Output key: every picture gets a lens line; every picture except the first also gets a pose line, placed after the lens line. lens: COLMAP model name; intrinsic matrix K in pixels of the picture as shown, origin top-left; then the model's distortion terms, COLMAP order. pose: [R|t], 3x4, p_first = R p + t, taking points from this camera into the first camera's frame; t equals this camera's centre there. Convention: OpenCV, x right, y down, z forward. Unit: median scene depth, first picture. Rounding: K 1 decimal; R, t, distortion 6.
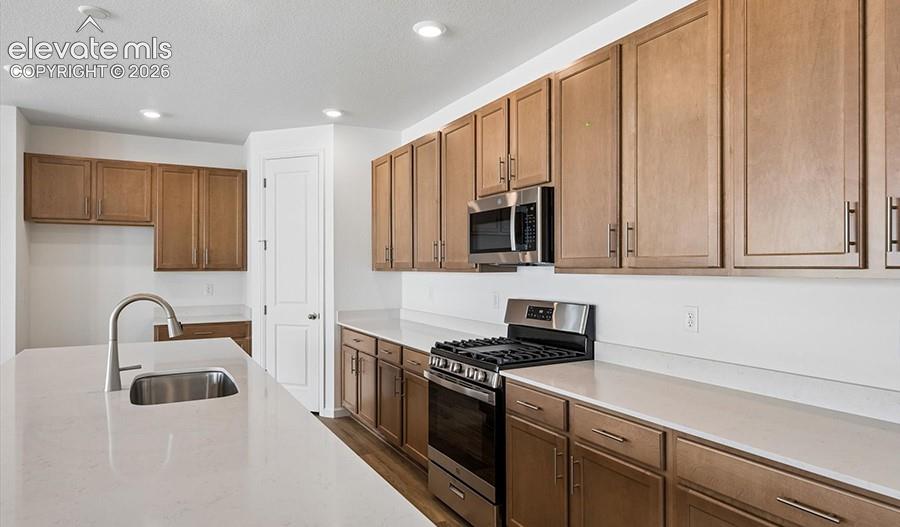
lens RADIAL K [[542.9, 0, 447.2], [0, 542.9, 266.9], [0, 0, 1]] dist [-0.003878, 0.002425]
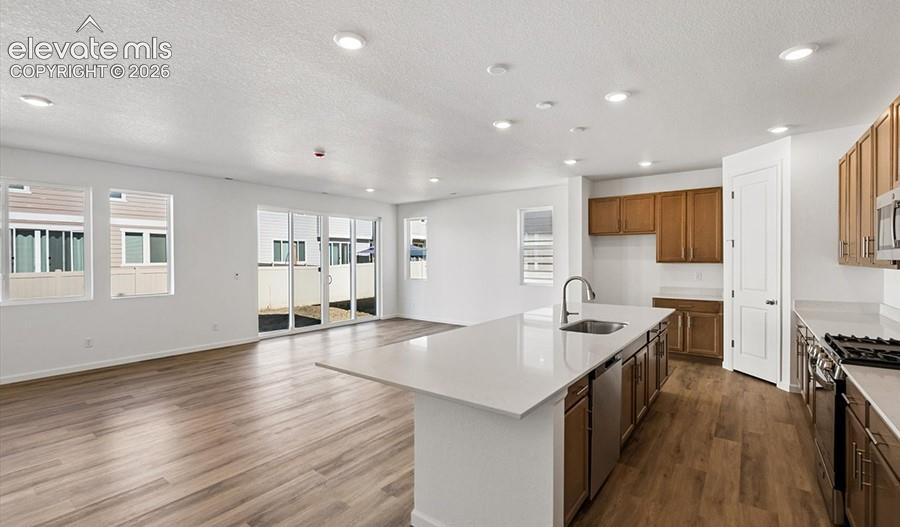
lens RADIAL K [[394.4, 0, 450.2], [0, 394.4, 261.9], [0, 0, 1]] dist [-0.001093, 0.001771]
pose [[0.417193, 0.007643, -0.908786, 0.308866], [0.003729, 0.999942, 0.010122, -0.010468], [0.908810, -0.007612, 0.417140, -0.003001]]
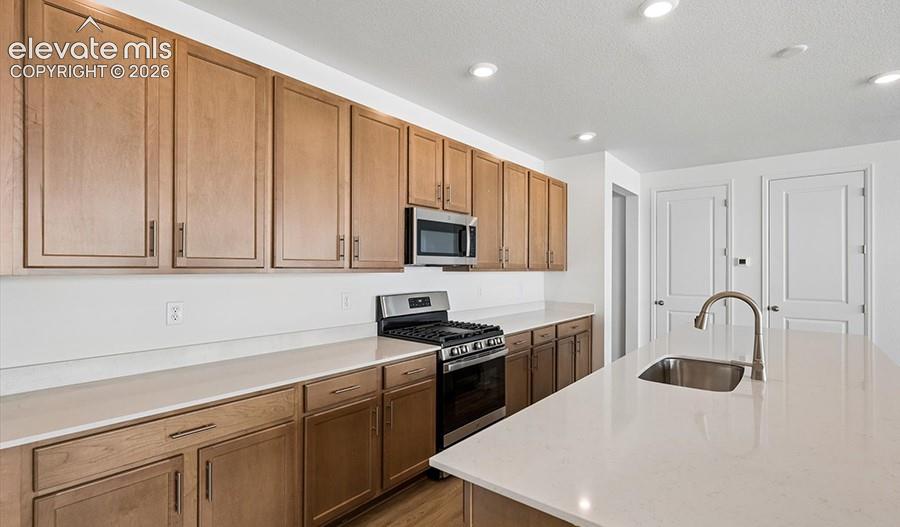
lens RADIAL K [[413.3, 0, 452.4], [0, 413.3, 266.7], [0, 0, 1]] dist [-0.011795, -0.000605]
pose [[-0.378755, 0.002234, 0.925494, -0.638465], [-0.001420, 0.999995, -0.002995, 0.001046], [-0.925496, -0.002448, -0.378750, 1.052996]]
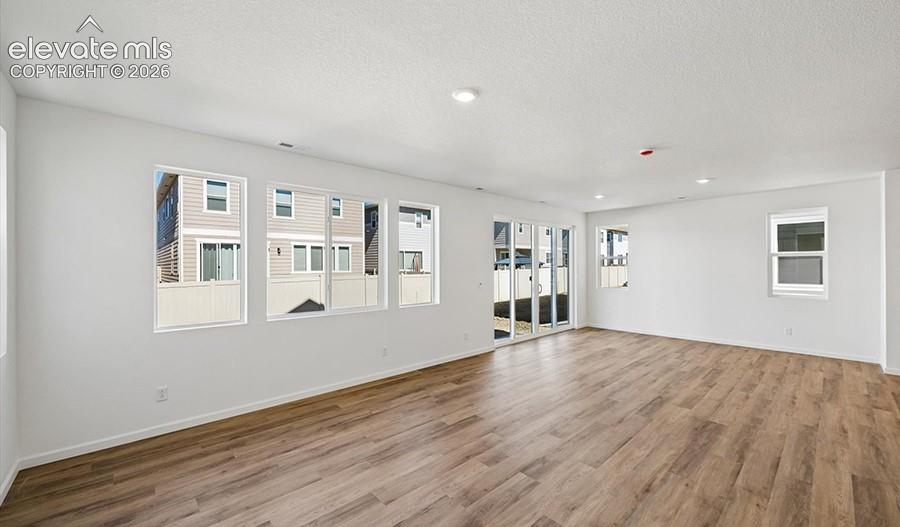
lens RADIAL K [[351.5, 0, 453.1], [0, 351.5, 263.4], [0, 0, 1]] dist [-0.000925, -0.000187]
pose [[0.252344, -0.008698, -0.967599, -0.158086], [0.006587, 0.999952, -0.007271, -0.021139], [0.967615, -0.004539, 0.252389, -0.611245]]
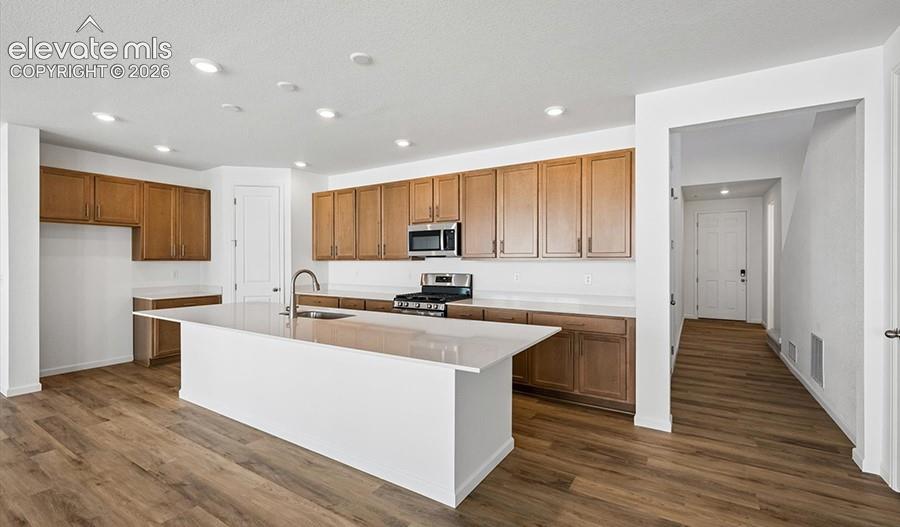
lens RADIAL K [[394.4, 0, 450.0], [0, 394.4, 262.2], [0, 0, 1]] dist [-0.001093, 0.001771]
pose [[0.872182, -0.000459, 0.489181, -0.458514], [-0.001095, 0.999995, 0.002890, 0.010469], [-0.489180, -0.003057, 0.872178, -0.299691]]
